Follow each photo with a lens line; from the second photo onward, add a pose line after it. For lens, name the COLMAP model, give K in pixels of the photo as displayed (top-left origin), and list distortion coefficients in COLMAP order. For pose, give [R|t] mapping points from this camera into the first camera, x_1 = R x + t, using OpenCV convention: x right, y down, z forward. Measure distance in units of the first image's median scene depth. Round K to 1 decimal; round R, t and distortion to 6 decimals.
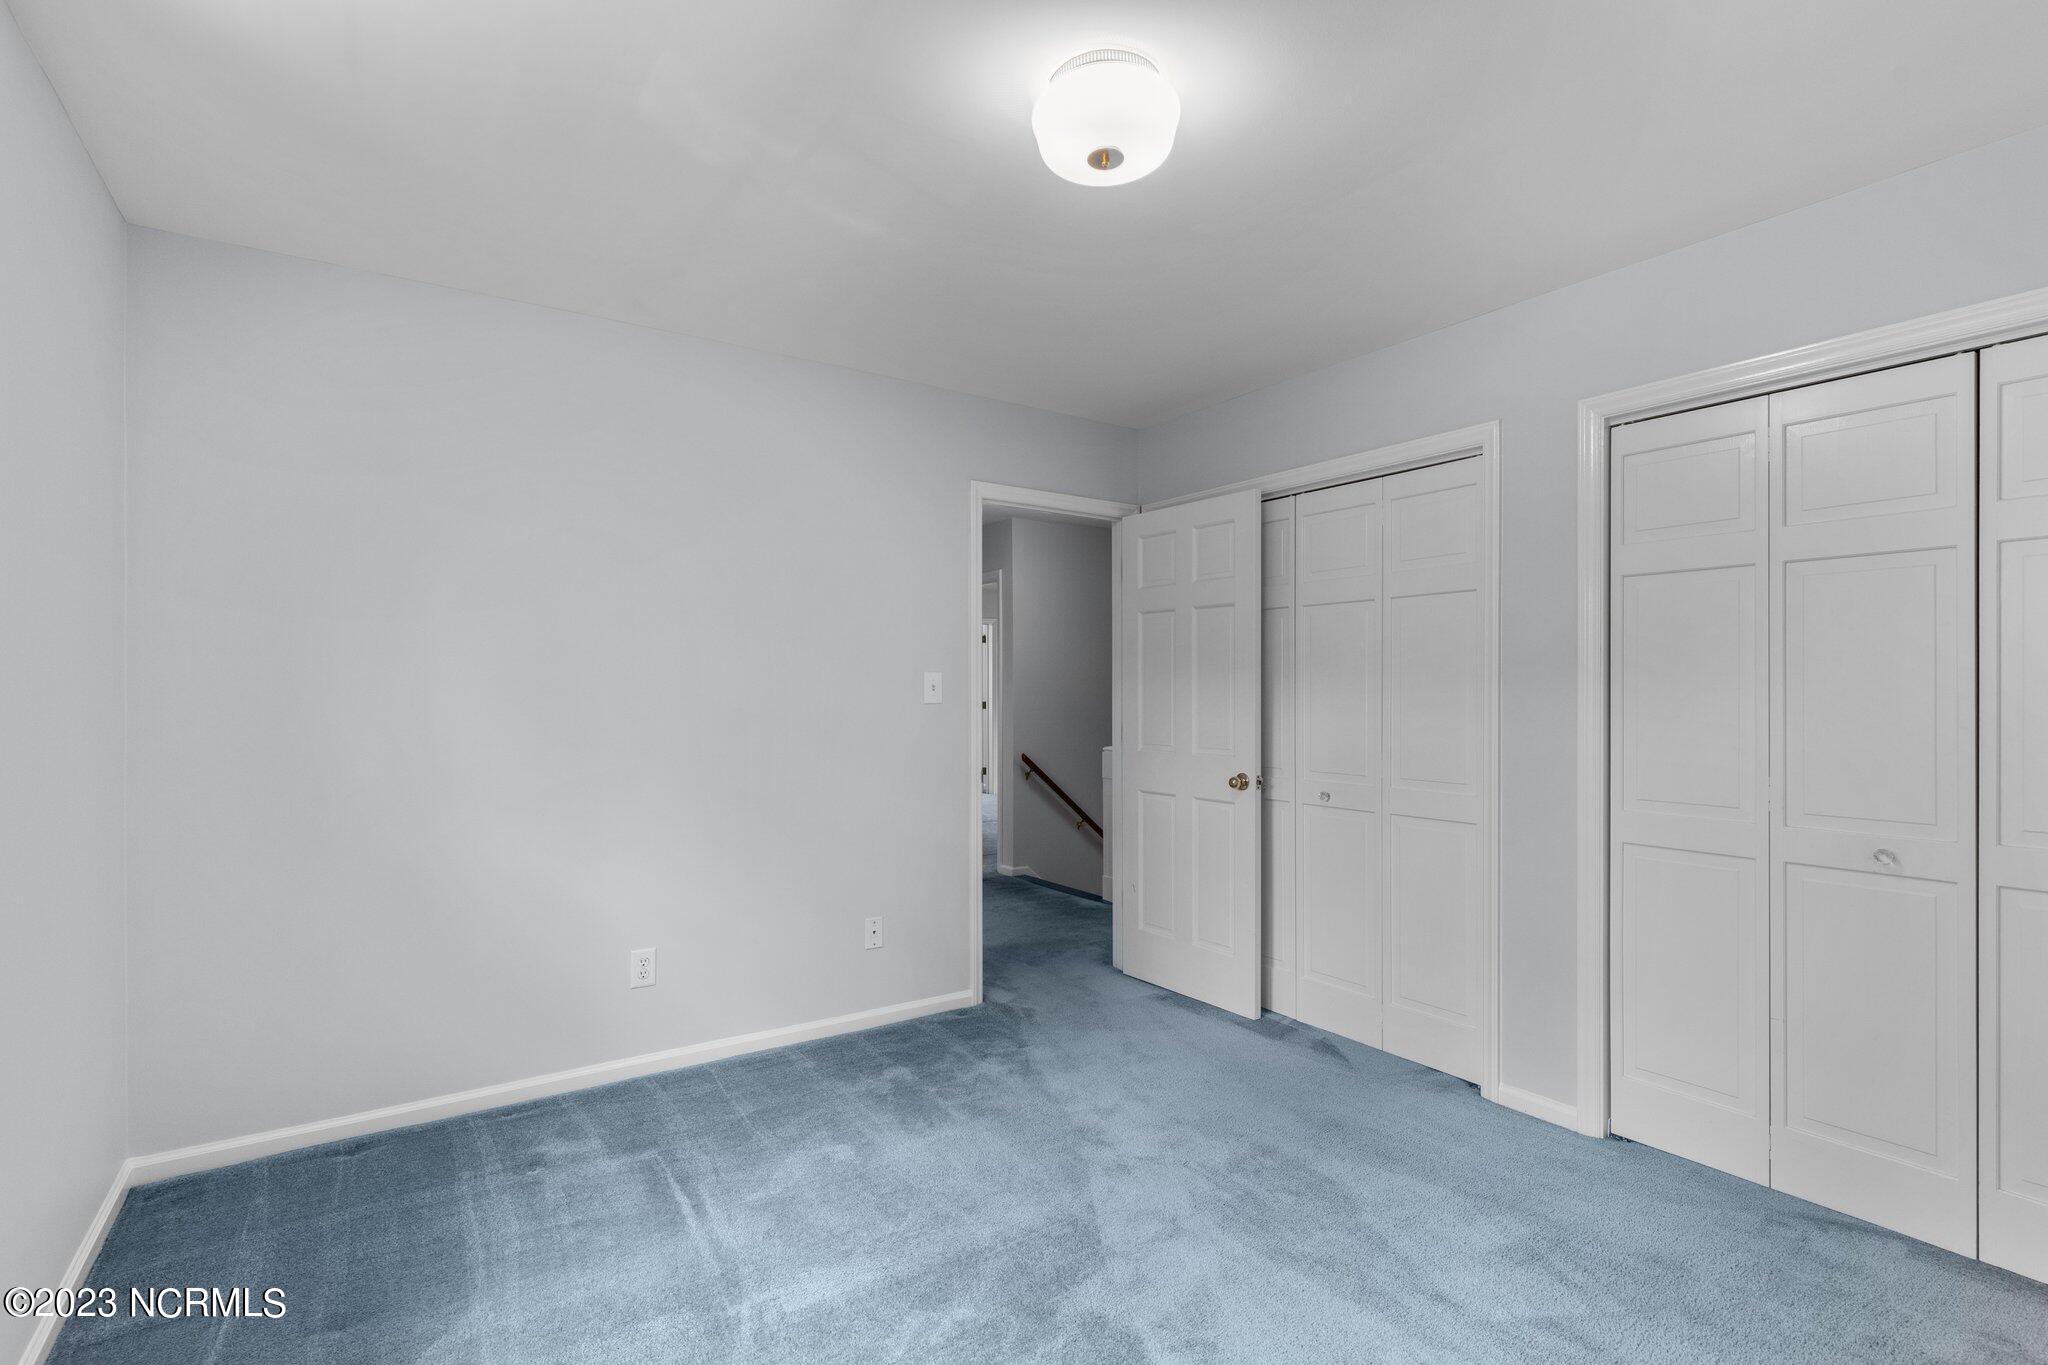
lens RADIAL K [[973.6, 0, 1036.3], [0, 973.6, 692.6], [0, 0, 1]] dist [-0.000232, -0.000356]
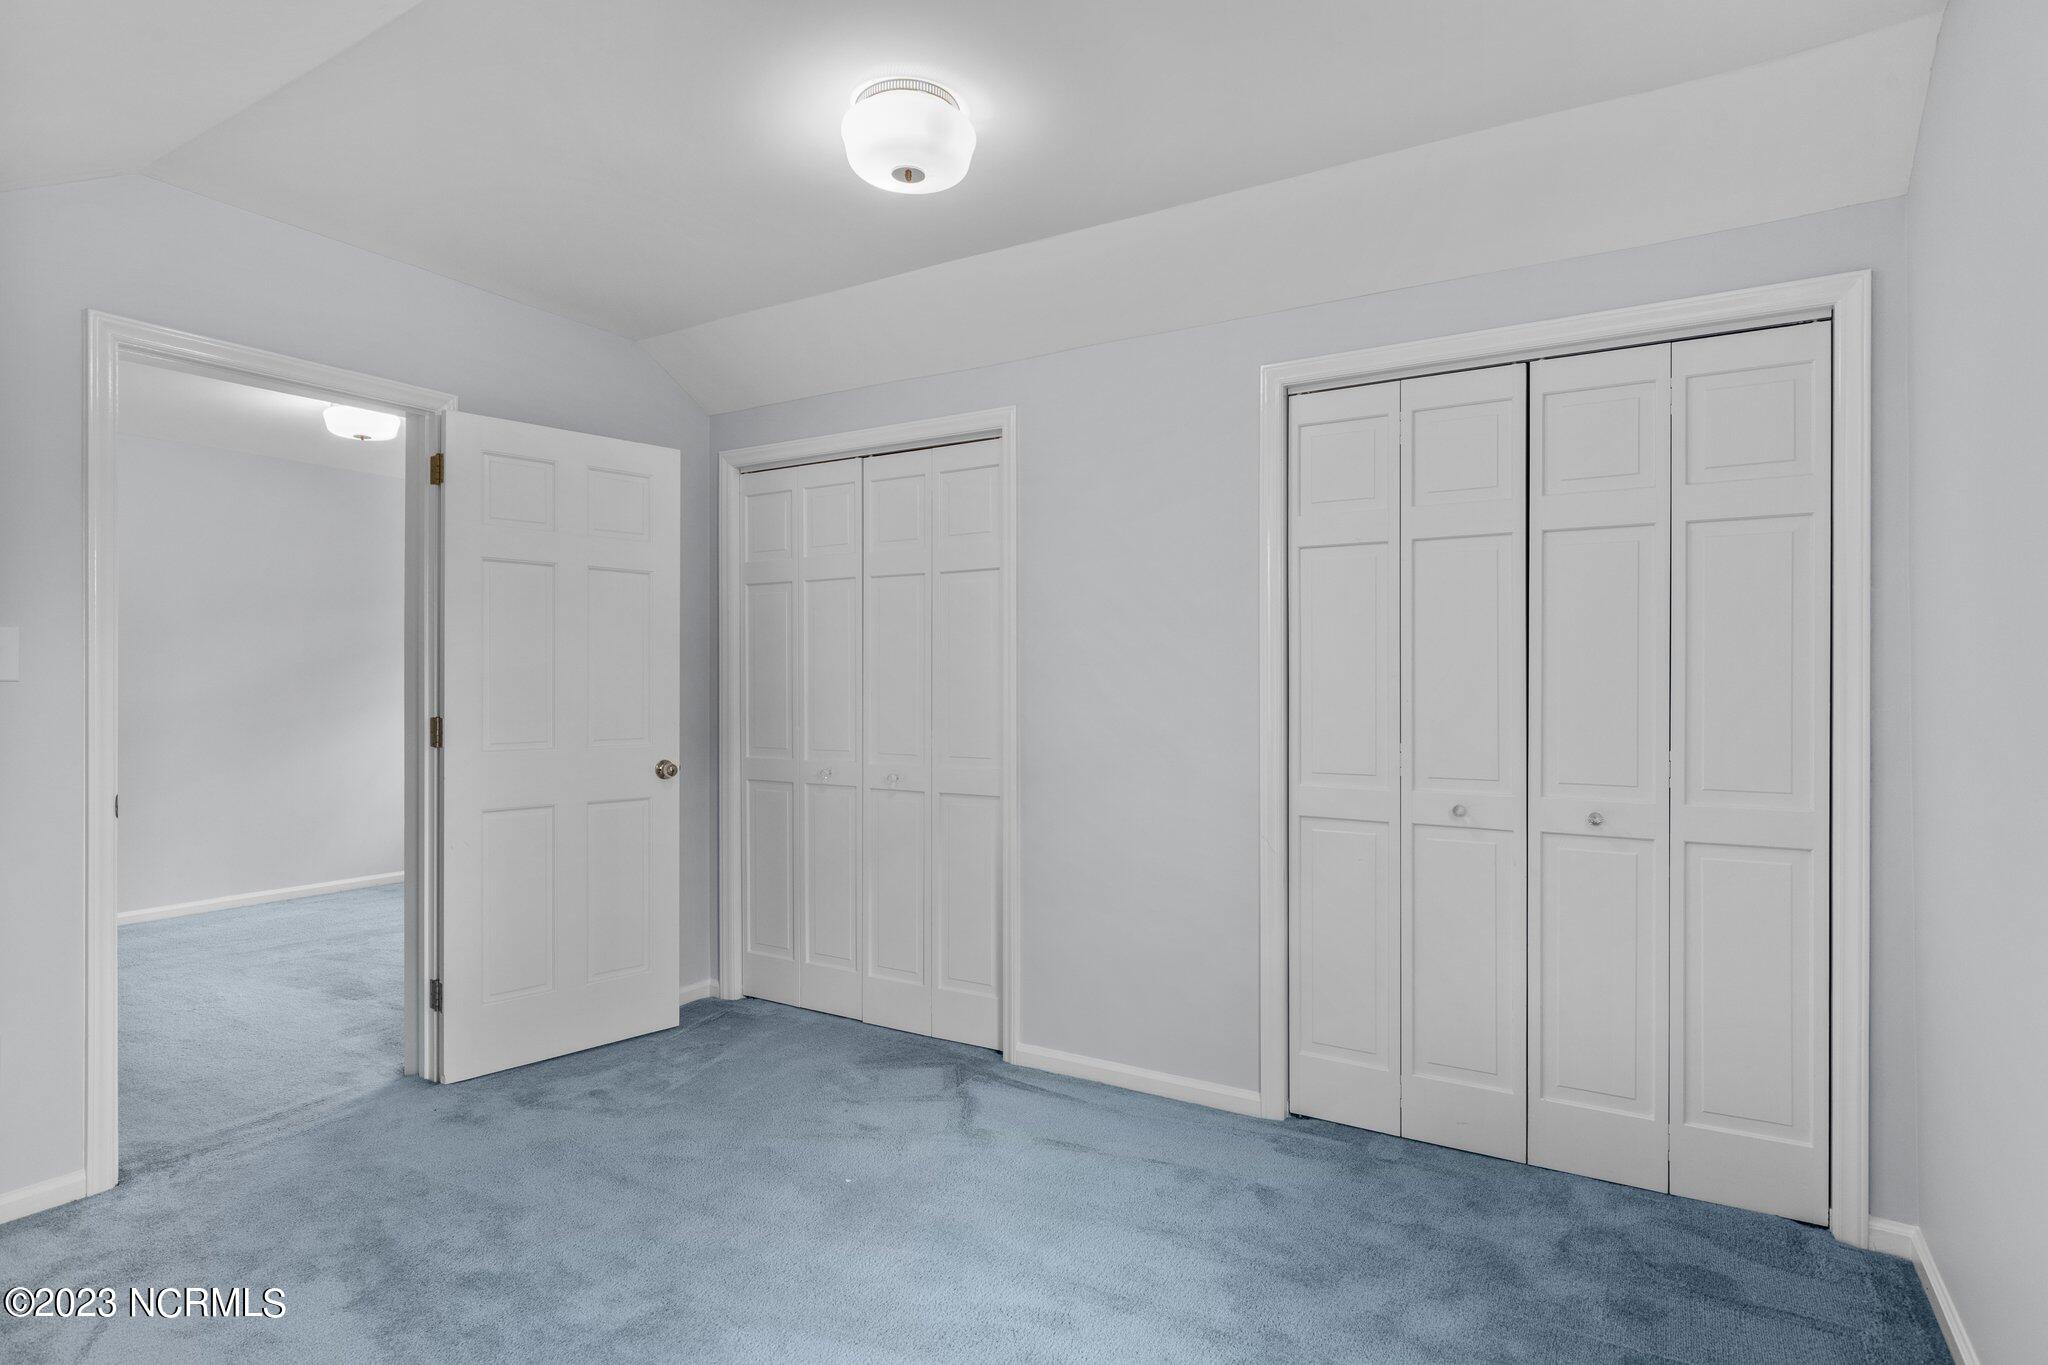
lens RADIAL K [[1059.7, 0, 1024.5], [0, 1059.7, 661.3], [0, 0, 1]] dist [-0.012864, 0.000348]
pose [[0.912252, -0.007724, 0.409556, -0.090813], [0.011292, 0.999916, -0.006294, -0.000569], [-0.409473, 0.010366, 0.912263, 0.132903]]
